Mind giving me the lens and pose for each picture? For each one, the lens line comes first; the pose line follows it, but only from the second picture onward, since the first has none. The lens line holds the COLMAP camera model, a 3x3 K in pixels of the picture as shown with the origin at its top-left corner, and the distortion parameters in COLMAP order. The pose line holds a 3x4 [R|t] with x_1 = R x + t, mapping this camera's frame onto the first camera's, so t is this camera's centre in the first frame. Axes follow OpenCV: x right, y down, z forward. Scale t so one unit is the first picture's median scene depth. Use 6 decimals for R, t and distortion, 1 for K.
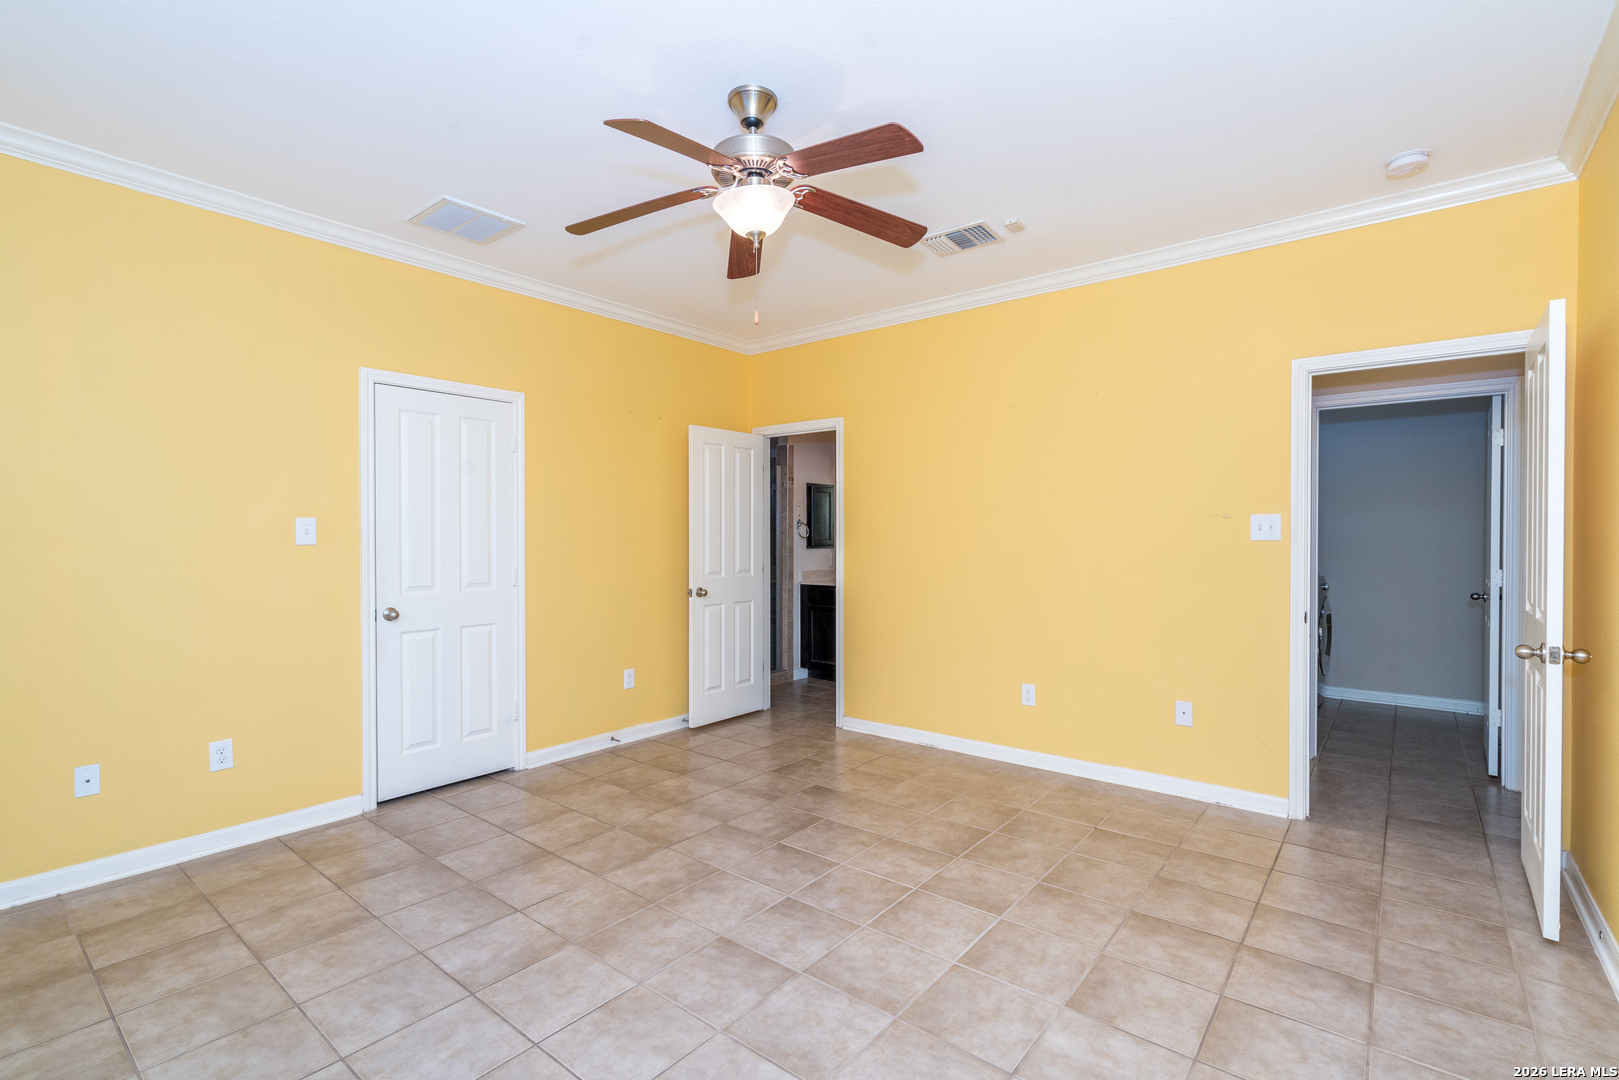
lens RADIAL K [[720.5, 0, 833.3], [0, 720.5, 545.9], [0, 0, 1]] dist [-0.010830, 0.003780]
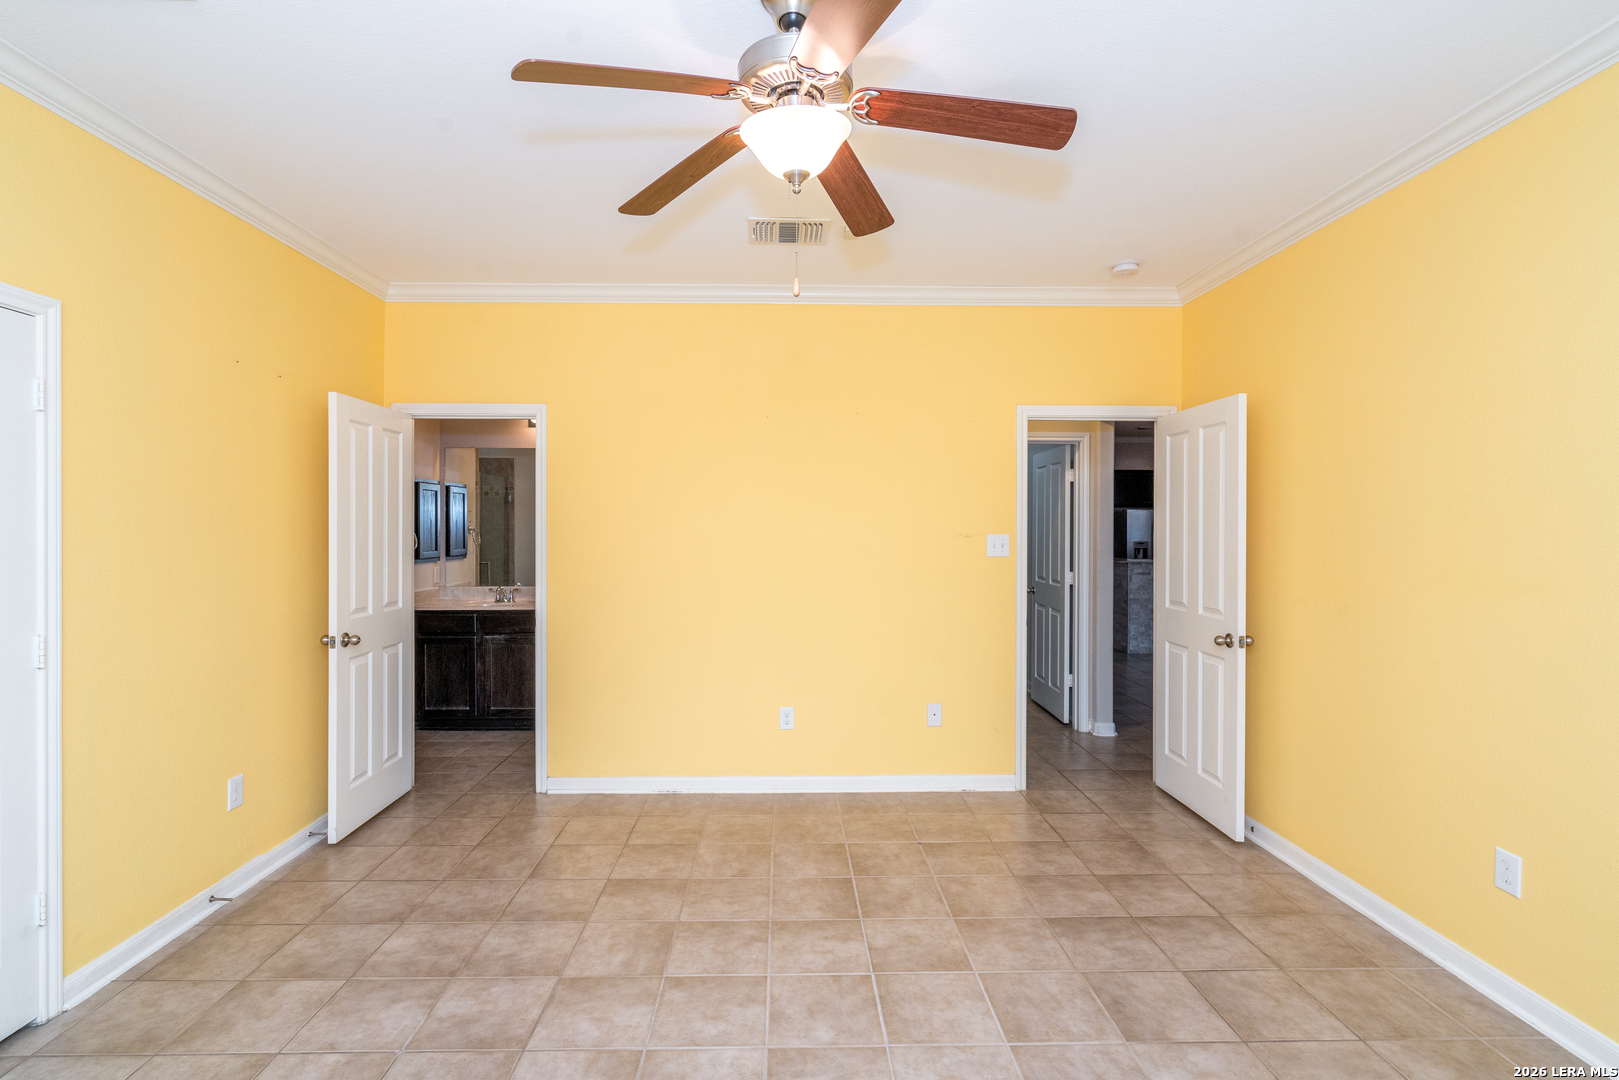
lens RADIAL K [[720.5, 0, 810.7], [0, 720.5, 533.4], [0, 0, 1]] dist [-0.010830, 0.003780]
pose [[0.781931, 0.000232, 0.623365, -0.370825], [0.007181, 0.999930, -0.009380, -0.037136], [-0.623324, 0.011810, 0.781874, 0.275183]]
